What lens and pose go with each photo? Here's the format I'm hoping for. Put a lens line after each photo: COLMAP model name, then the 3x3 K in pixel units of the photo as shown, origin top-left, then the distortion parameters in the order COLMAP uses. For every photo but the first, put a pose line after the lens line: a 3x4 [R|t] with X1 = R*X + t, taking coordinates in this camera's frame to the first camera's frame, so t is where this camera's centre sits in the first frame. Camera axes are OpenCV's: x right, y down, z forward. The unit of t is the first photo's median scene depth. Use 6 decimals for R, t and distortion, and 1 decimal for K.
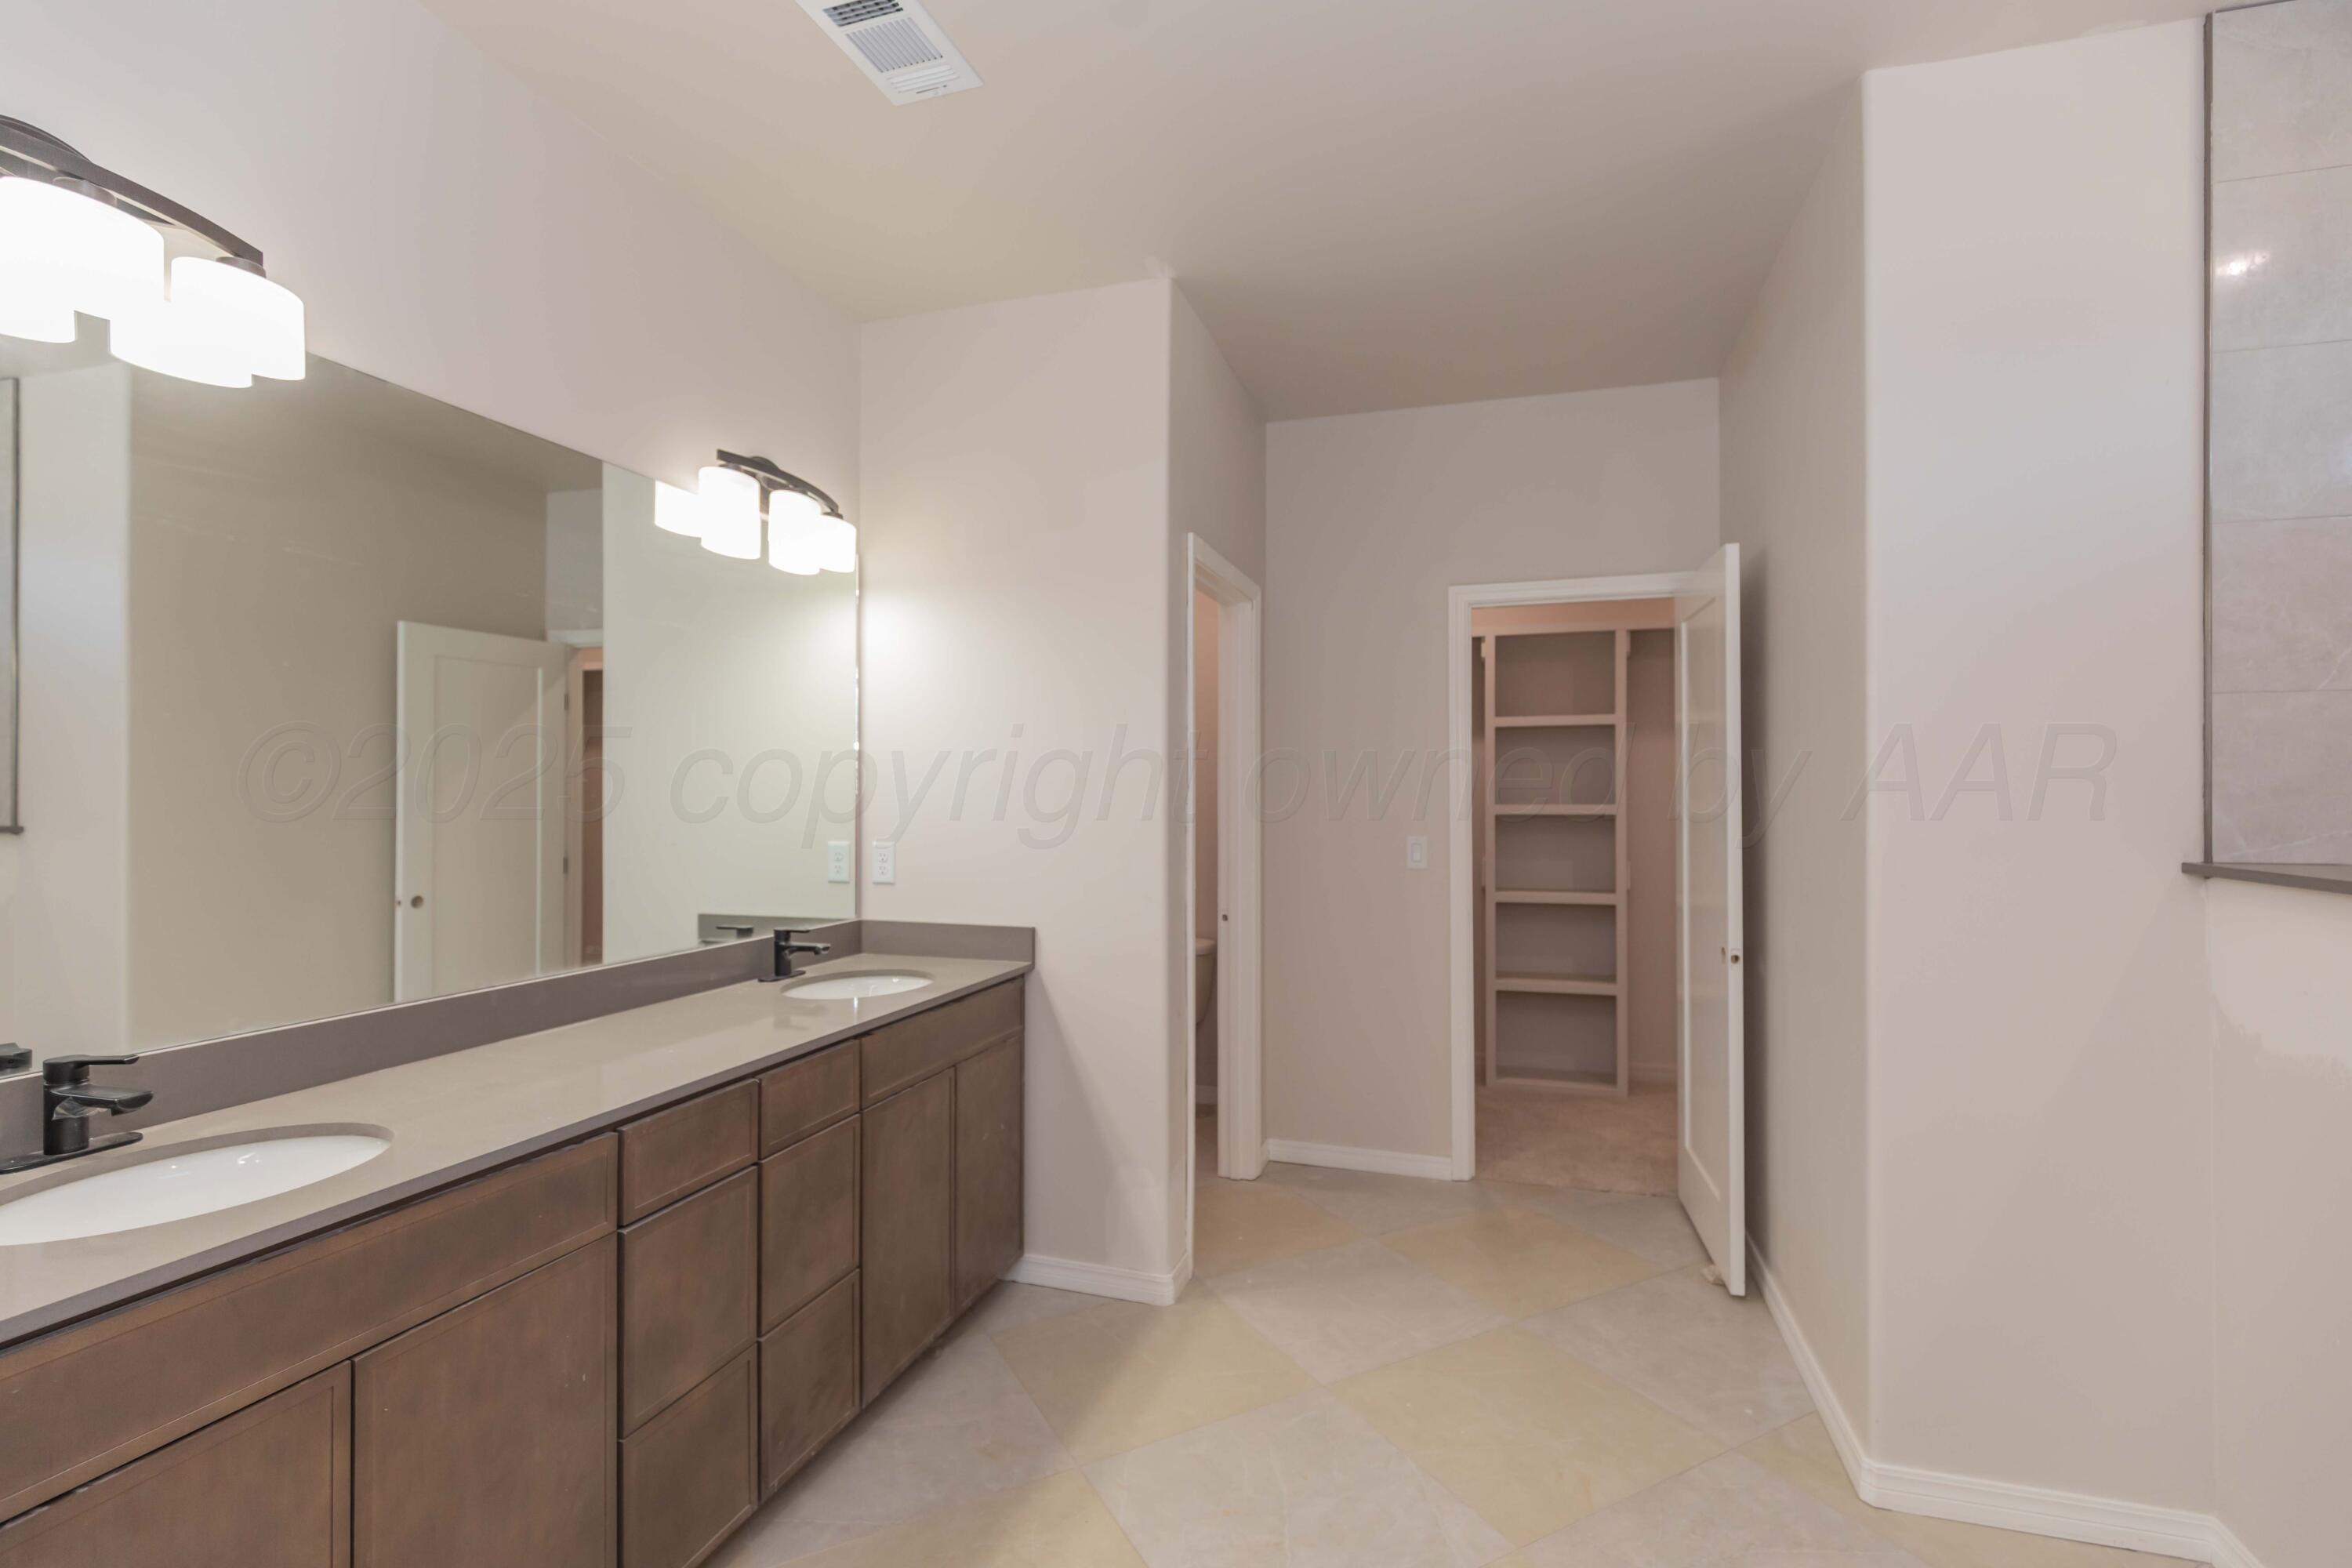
lens RADIAL K [[1046.5, 0, 1186.3], [0, 1046.5, 779.7], [0, 0, 1]] dist [0.000102, -0.002777]
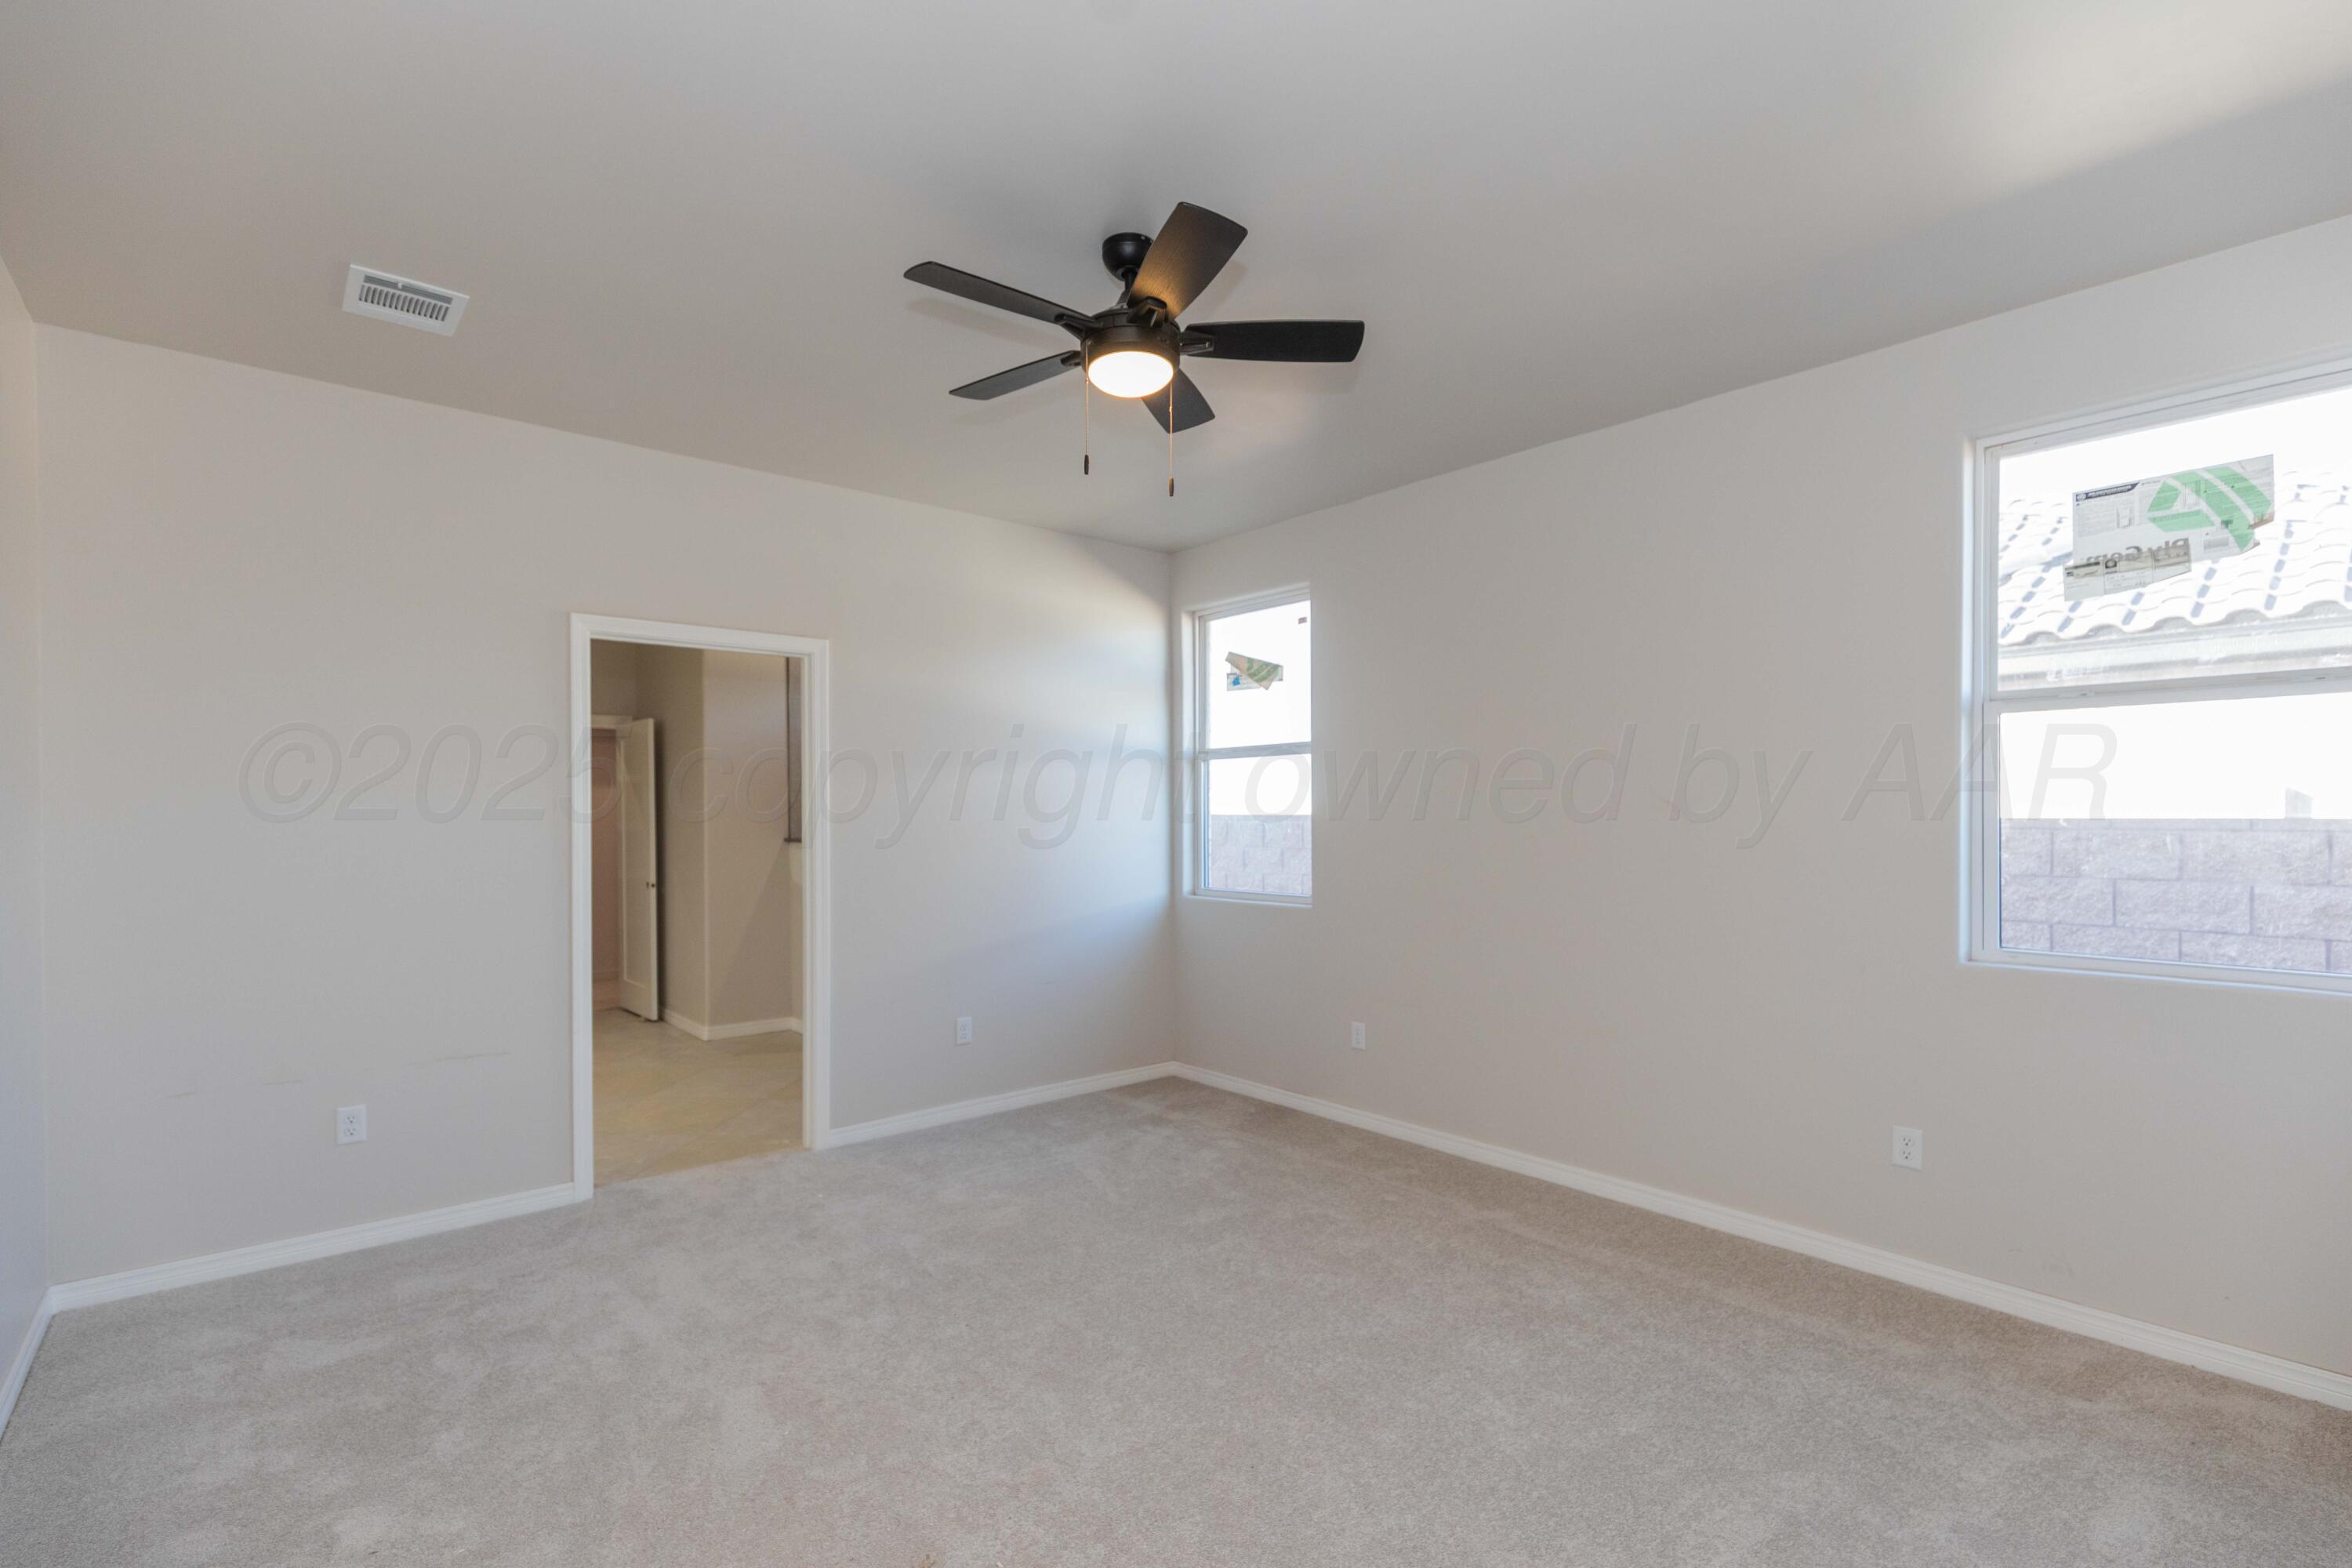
lens RADIAL K [[1046.5, 0, 1186.3], [0, 1046.5, 779.7], [0, 0, 1]] dist [0.000102, -0.002777]
pose [[0.572449, -0.006377, 0.819916, -0.778855], [0.008284, 0.999964, 0.001993, -0.076156], [-0.819899, 0.005651, 0.572481, -1.449331]]
